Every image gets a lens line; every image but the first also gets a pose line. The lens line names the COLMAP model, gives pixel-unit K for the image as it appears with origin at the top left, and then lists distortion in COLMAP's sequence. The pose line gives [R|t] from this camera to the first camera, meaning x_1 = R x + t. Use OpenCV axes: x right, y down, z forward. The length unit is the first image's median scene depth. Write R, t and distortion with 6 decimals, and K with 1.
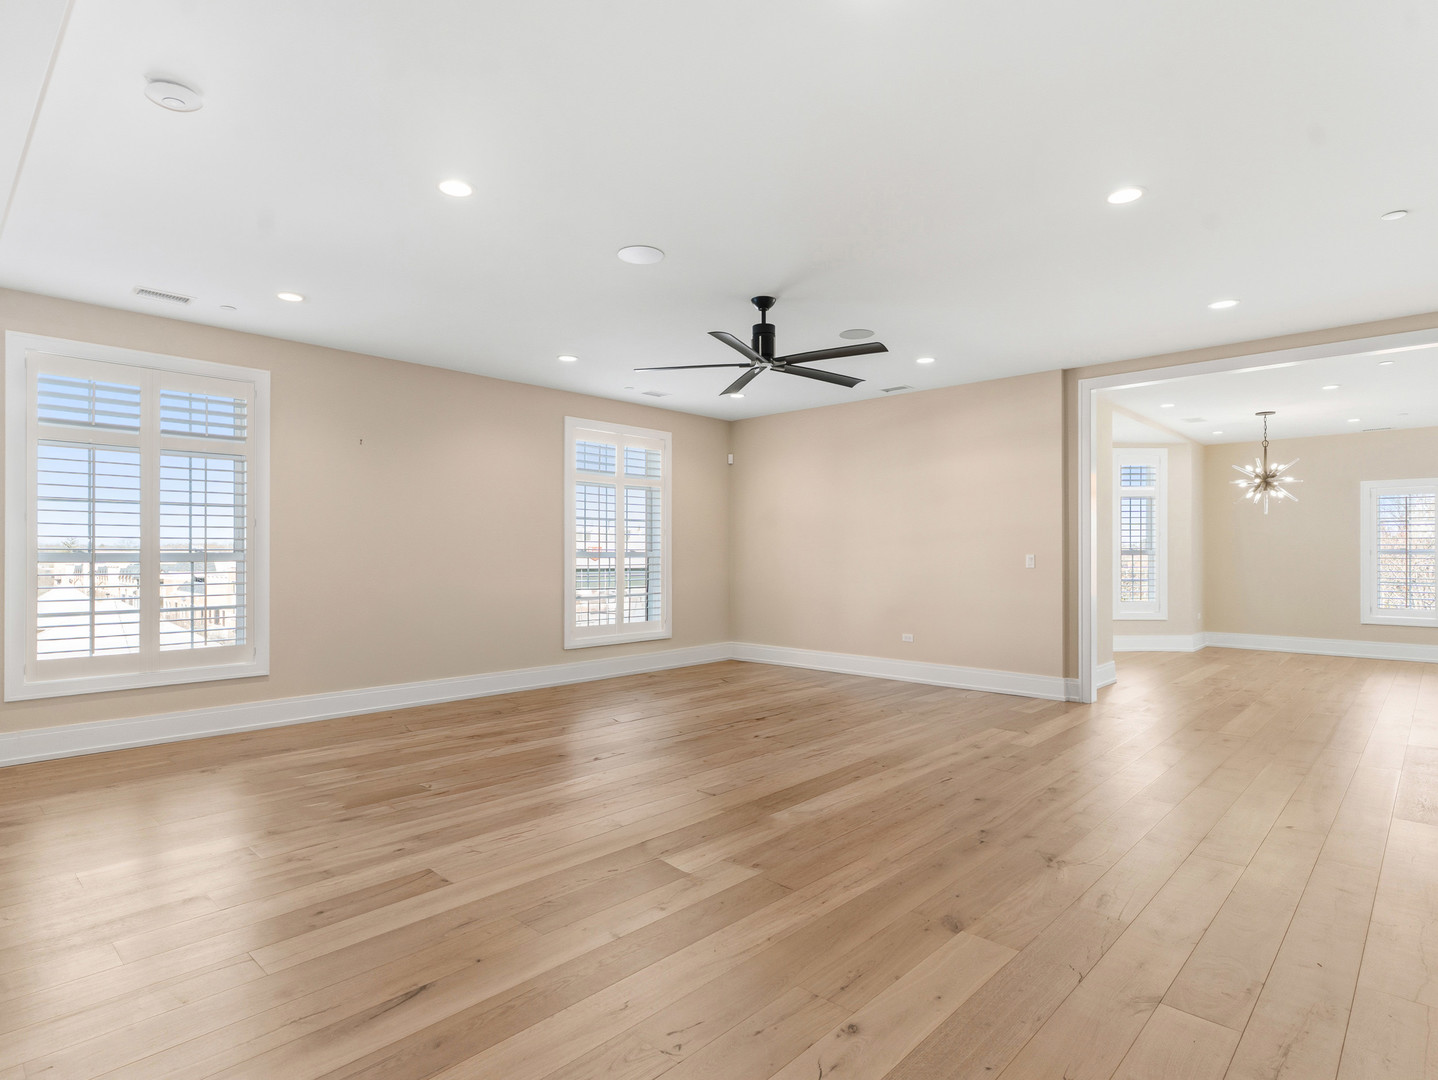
lens RADIAL K [[774.0, 0, 716.0], [0, 774.0, 551.3], [0, 0, 1]] dist [-0.000362, 0.000993]
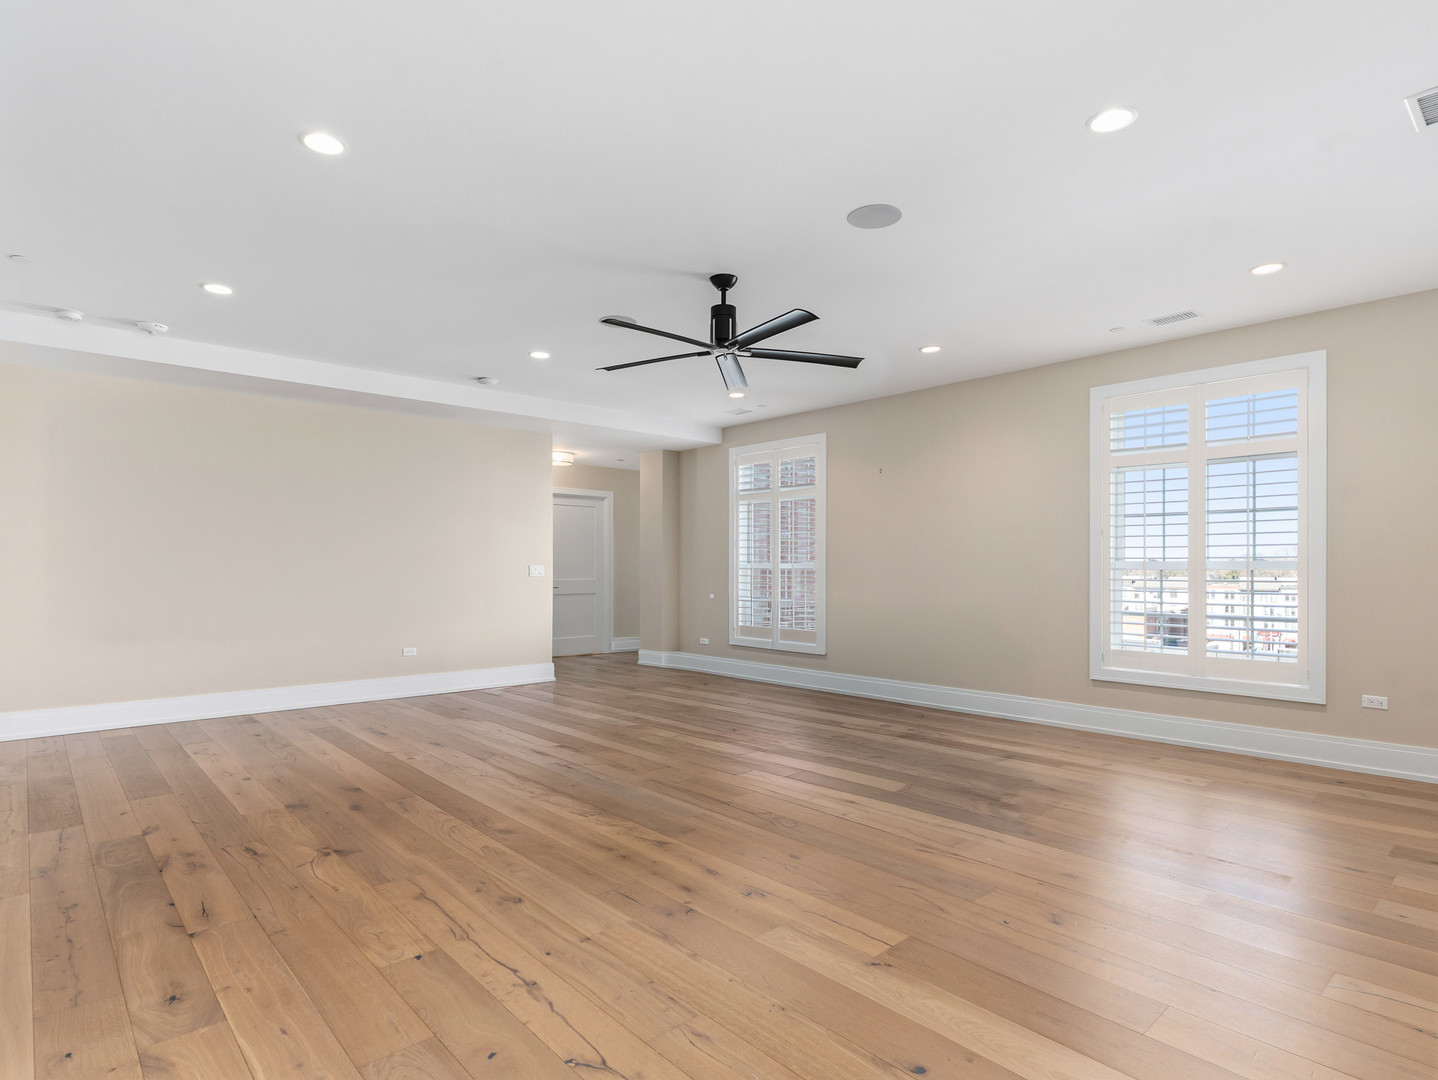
lens RADIAL K [[794.0, 0, 680.7], [0, 794.0, 541.9], [0, 0, 1]] dist [0.003070, 0.001104]
pose [[-0.094246, -0.021673, -0.995313, 0.434151], [0.000971, 0.999761, -0.021862, -0.001725], [0.995548, -0.003027, -0.094203, 0.459439]]
